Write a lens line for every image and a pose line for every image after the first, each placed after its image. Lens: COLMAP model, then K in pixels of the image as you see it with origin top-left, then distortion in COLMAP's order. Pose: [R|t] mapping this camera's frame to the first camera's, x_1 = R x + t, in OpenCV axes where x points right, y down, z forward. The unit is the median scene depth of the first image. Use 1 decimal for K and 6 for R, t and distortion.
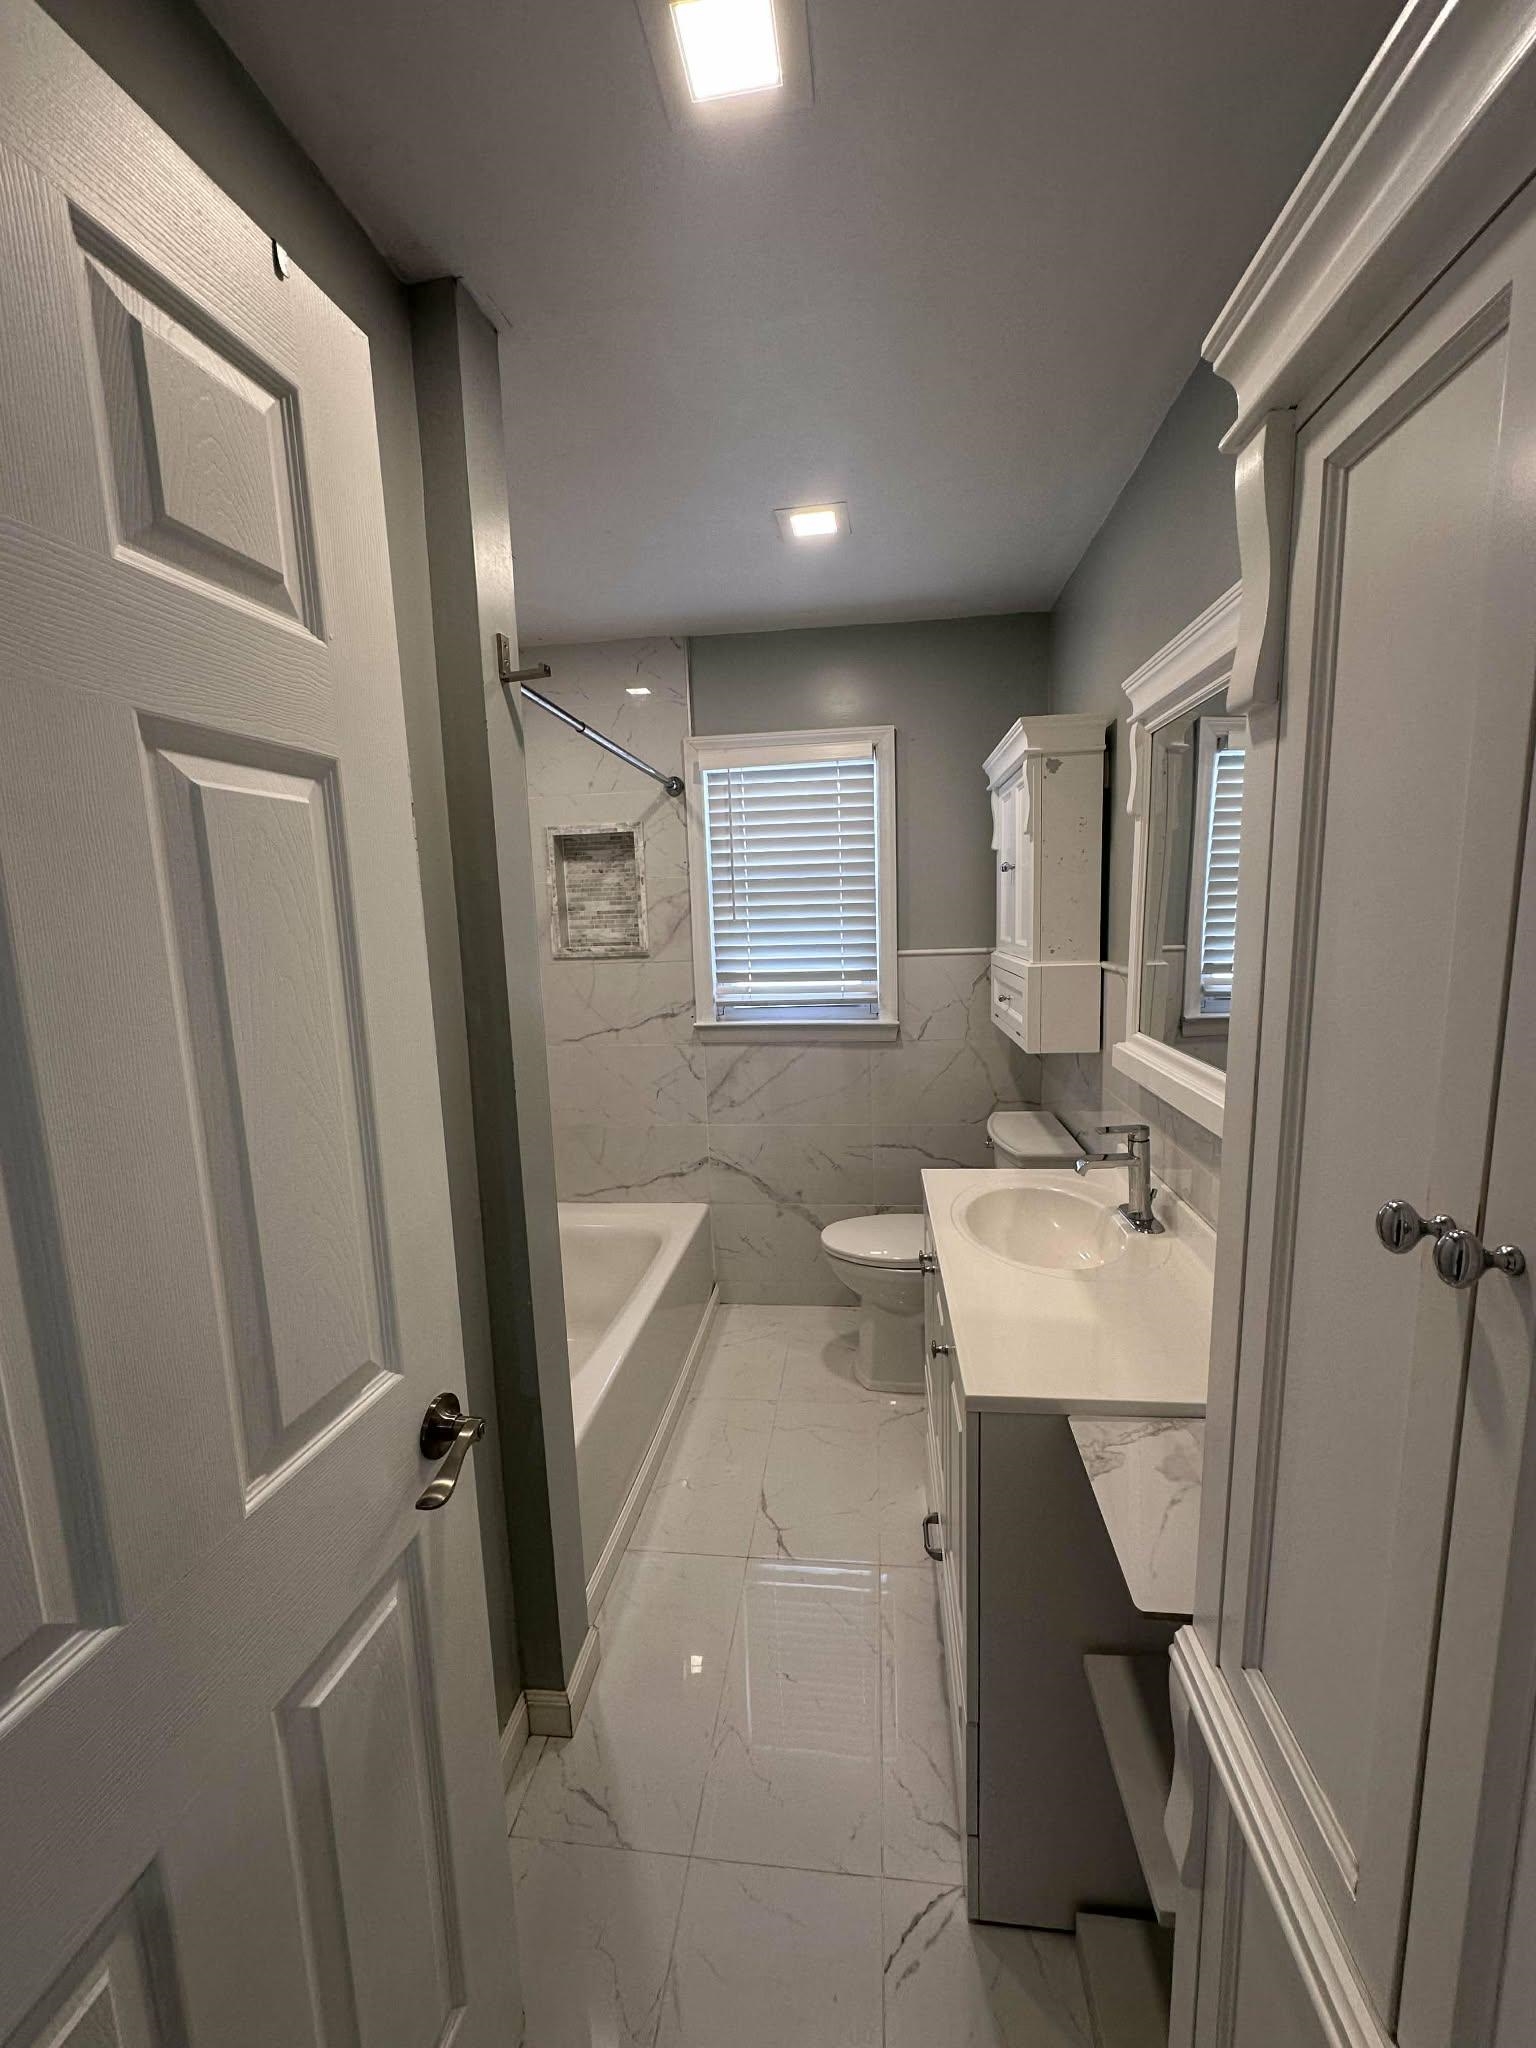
lens RADIAL K [[812.9, 0, 770.5], [0, 812.9, 1026.5], [0, 0, 1]] dist [-0.010011, -0.000164]
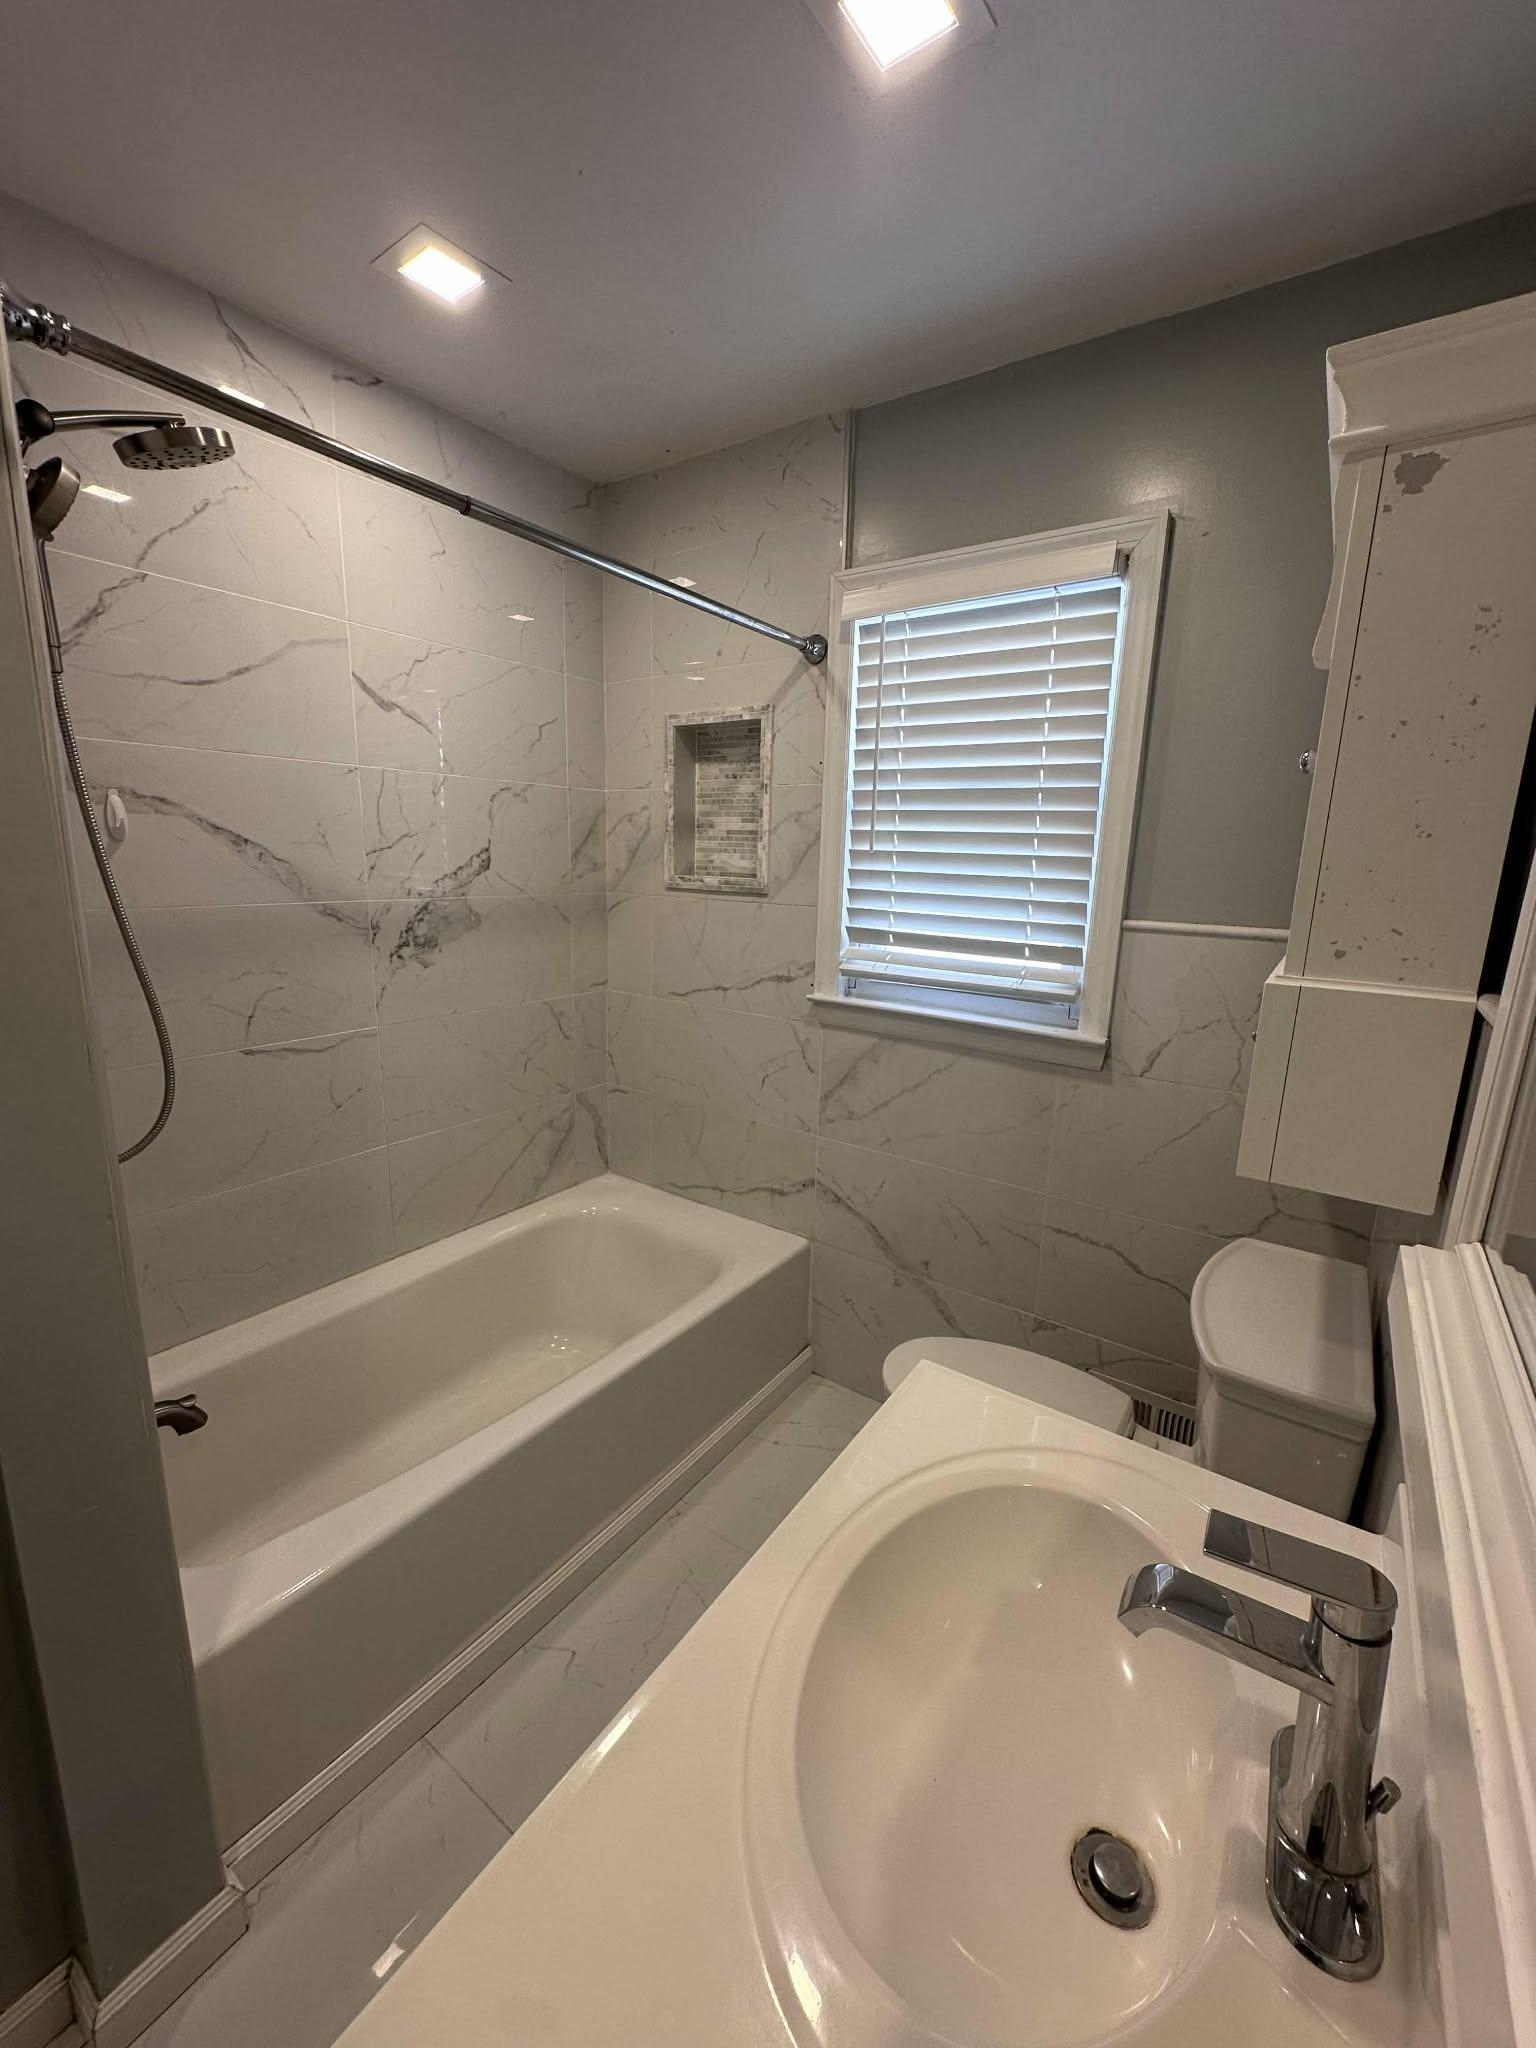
lens RADIAL K [[812.9, 0, 772.0], [0, 812.9, 1025.9], [0, 0, 1]] dist [-0.010011, -0.000164]
pose [[0.882608, 0.153817, -0.444233, 0.198233], [-0.121896, 0.987518, 0.099746, -0.044230], [0.454031, -0.033886, 0.890341, 0.353468]]
